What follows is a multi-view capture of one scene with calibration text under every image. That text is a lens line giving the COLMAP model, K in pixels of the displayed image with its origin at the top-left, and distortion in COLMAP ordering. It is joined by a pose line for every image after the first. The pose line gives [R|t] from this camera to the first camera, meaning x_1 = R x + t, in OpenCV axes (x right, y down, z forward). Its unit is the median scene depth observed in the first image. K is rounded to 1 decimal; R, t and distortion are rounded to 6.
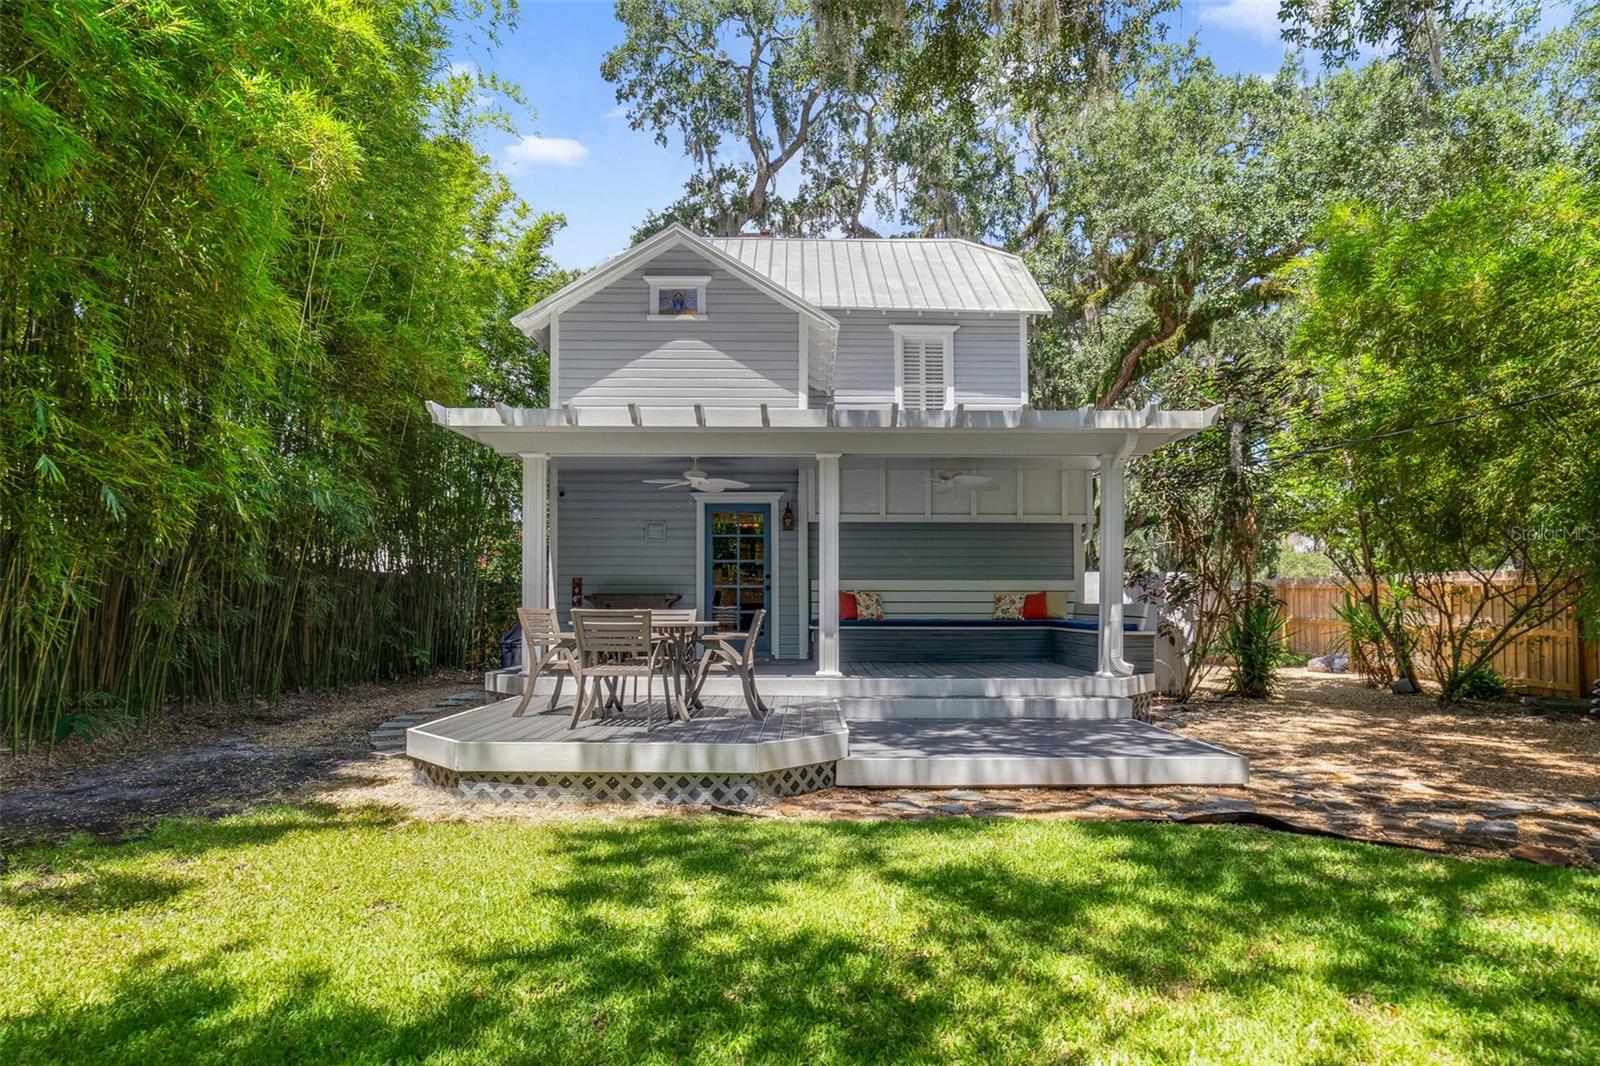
lens RADIAL K [[870.1, 0, 800.0], [0, 870.1, 610.3], [0, 0, 1]] dist [-0.020059, 0.000283]
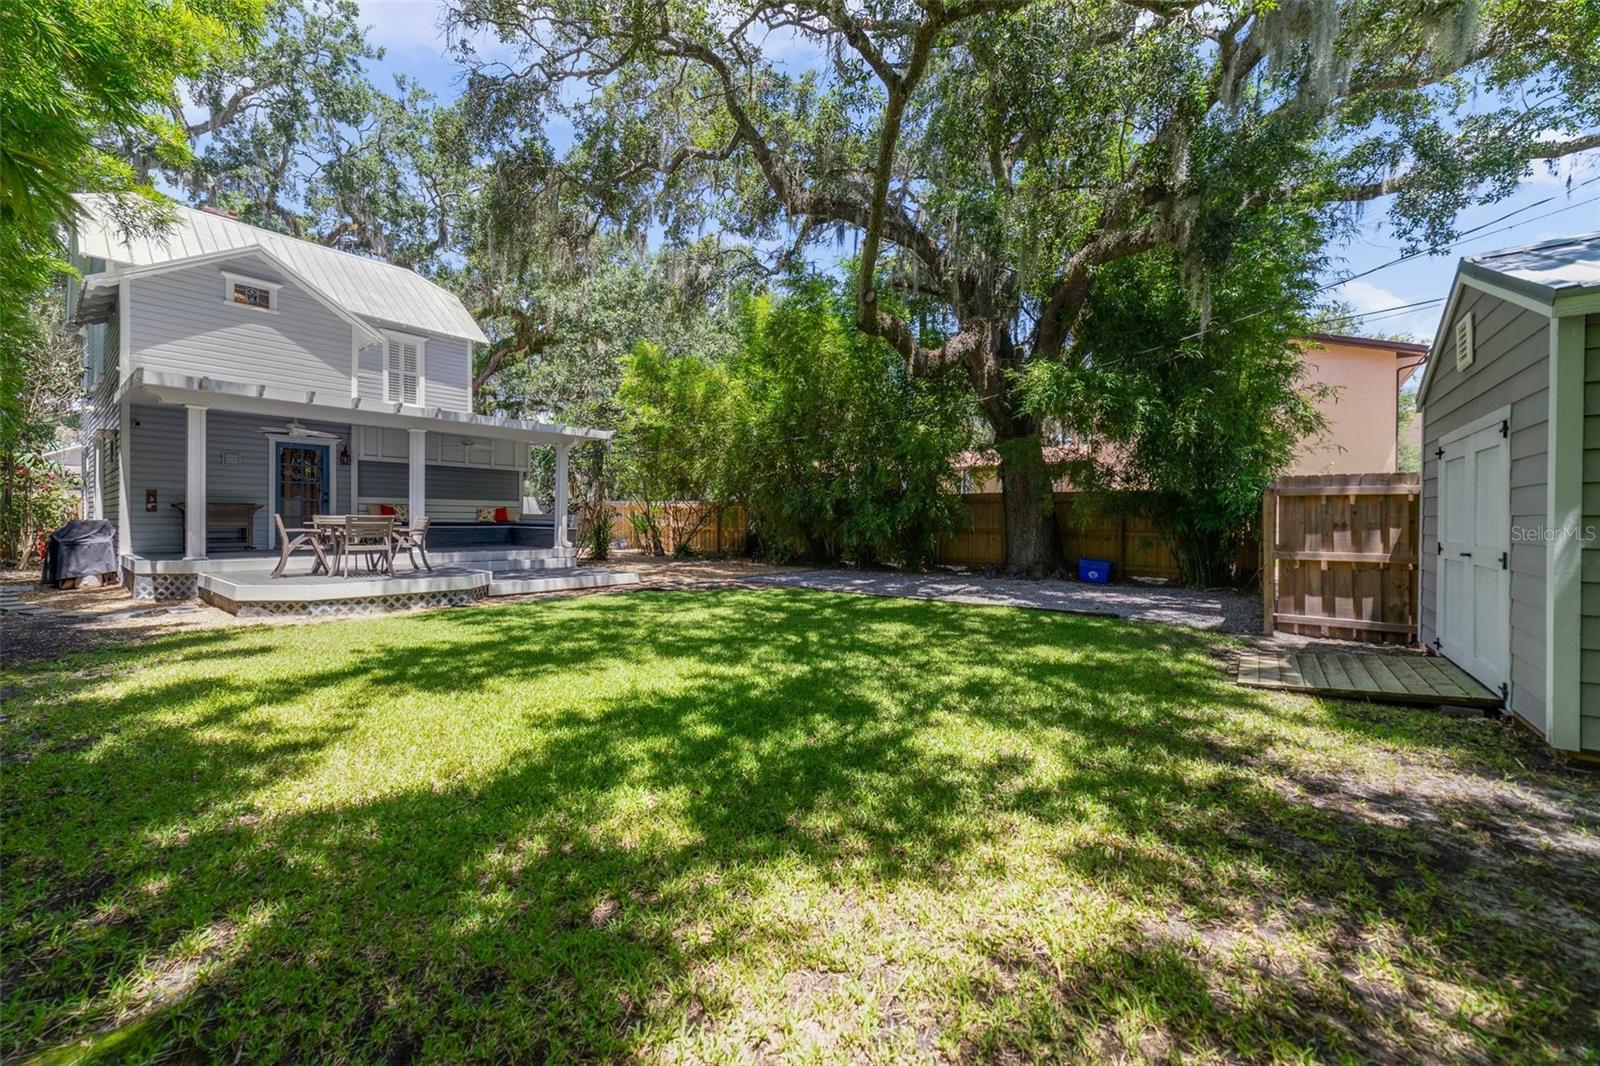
lens RADIAL K [[609.1, 0, 783.8], [0, 609.1, 524.2], [0, 0, 1]] dist [0.000382, 0.000424]
pose [[0.640903, -0.002132, 0.767619, -0.353802], [-0.005503, 0.999958, 0.007371, 0.001810], [-0.767602, -0.008948, 0.640864, -0.302639]]
